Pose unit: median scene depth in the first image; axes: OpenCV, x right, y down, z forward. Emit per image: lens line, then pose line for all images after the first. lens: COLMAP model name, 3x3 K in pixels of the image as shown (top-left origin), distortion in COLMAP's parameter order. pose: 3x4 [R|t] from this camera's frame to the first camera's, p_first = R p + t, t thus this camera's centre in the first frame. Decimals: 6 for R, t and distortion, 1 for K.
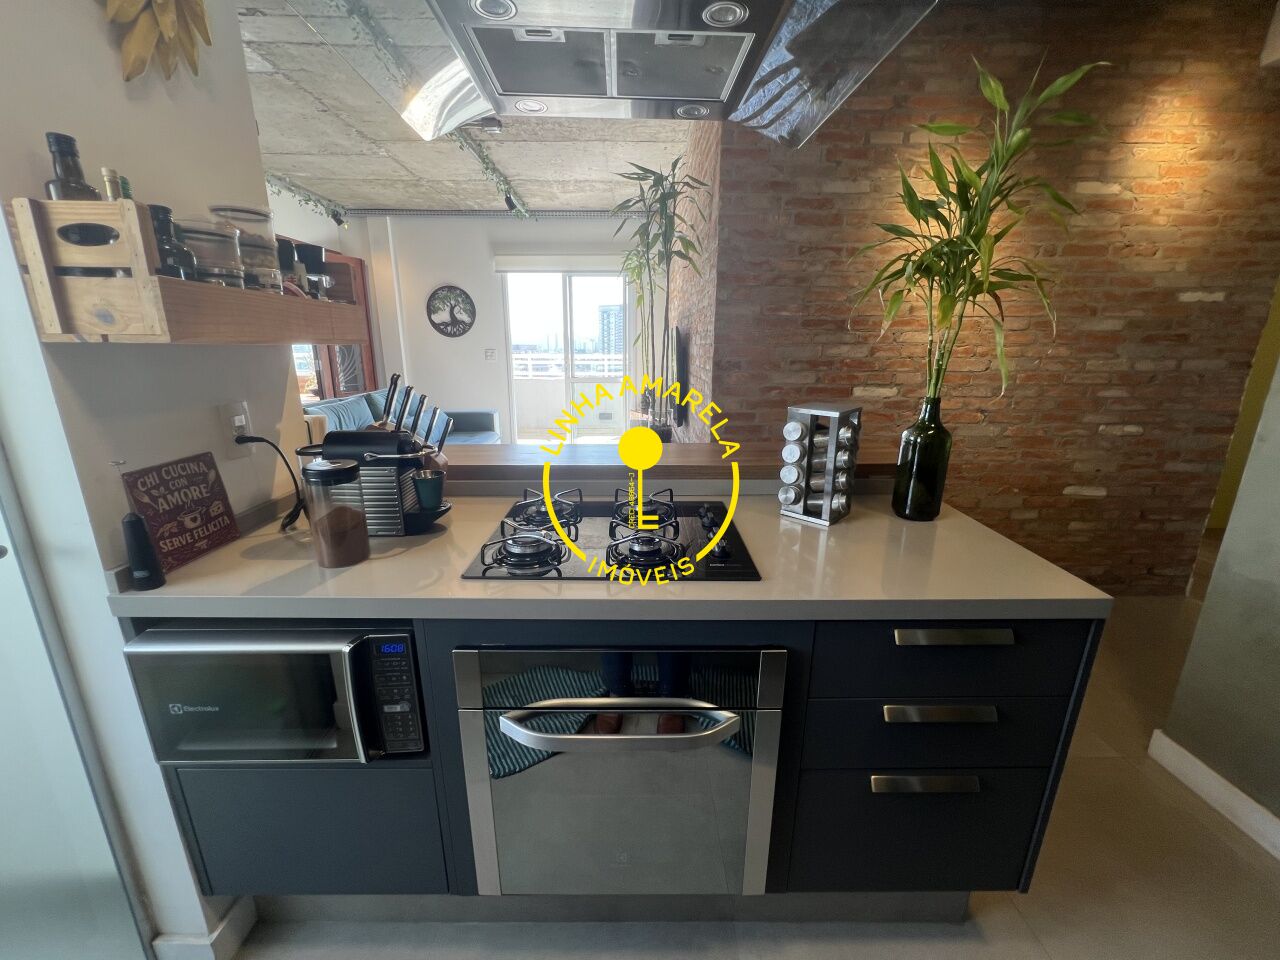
lens RADIAL K [[513.6, 0, 640.0], [0, 513.6, 479.4], [0, 0, 1]] dist [-0.004813, 0.001542]
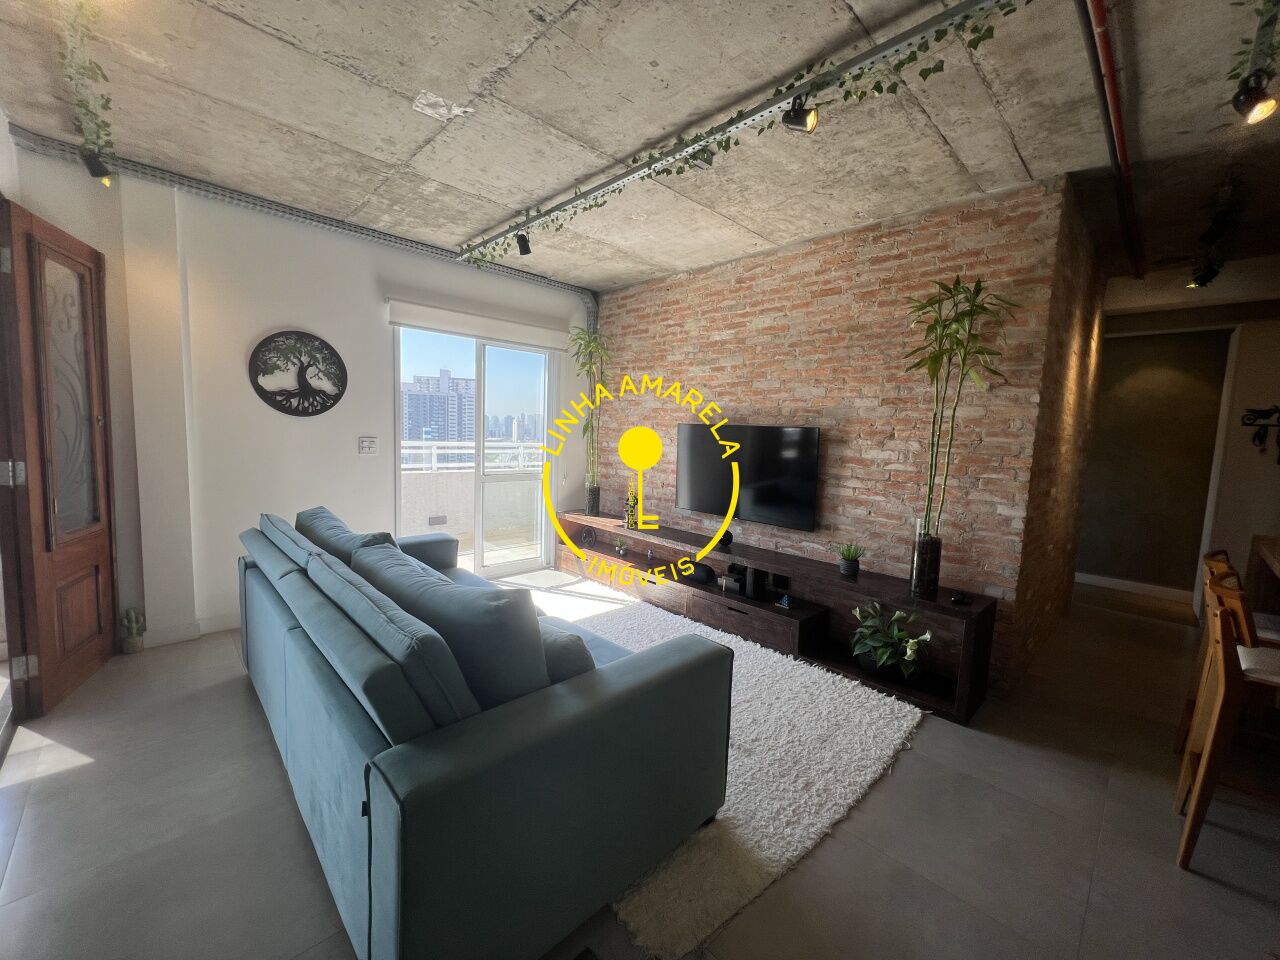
lens RADIAL K [[511.2, 0, 631.6], [0, 511.2, 479.6], [0, 0, 1]] dist [-0.003610, 0.001425]
pose [[0.732741, -0.041927, 0.679214, -1.104412], [0.139767, 0.986094, -0.089912, -0.227097], [-0.665999, 0.160814, 0.728412, 0.758368]]
